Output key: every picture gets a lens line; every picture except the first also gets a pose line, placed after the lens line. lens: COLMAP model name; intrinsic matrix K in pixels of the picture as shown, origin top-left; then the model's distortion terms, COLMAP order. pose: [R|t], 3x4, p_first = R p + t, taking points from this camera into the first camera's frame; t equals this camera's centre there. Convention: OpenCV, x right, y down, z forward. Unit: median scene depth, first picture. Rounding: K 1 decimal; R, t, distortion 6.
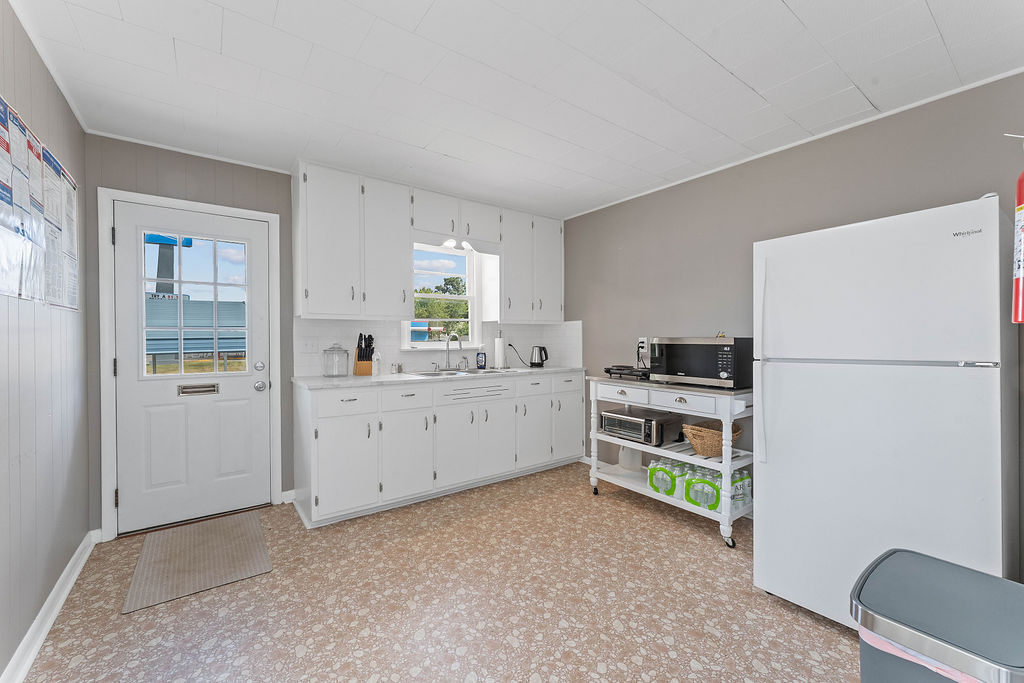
lens RADIAL K [[412.5, 0, 512.0], [0, 412.5, 341.5], [0, 0, 1]] dist [-0.000232, 0.000039]
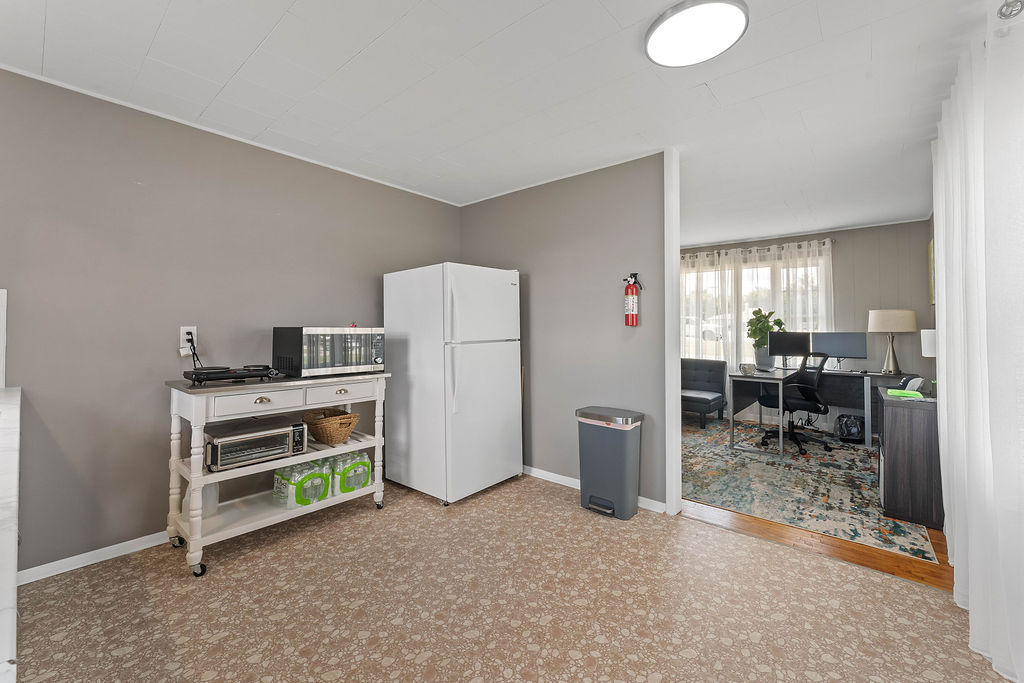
lens RADIAL K [[402.1, 0, 515.0], [0, 402.1, 320.0], [0, 0, 1]] dist [-0.002519, -0.000091]
pose [[-0.205333, 0.019567, 0.978497, -0.650370], [0.003079, 0.999808, -0.019347, -0.008218], [-0.978687, -0.000959, -0.205354, 0.844701]]
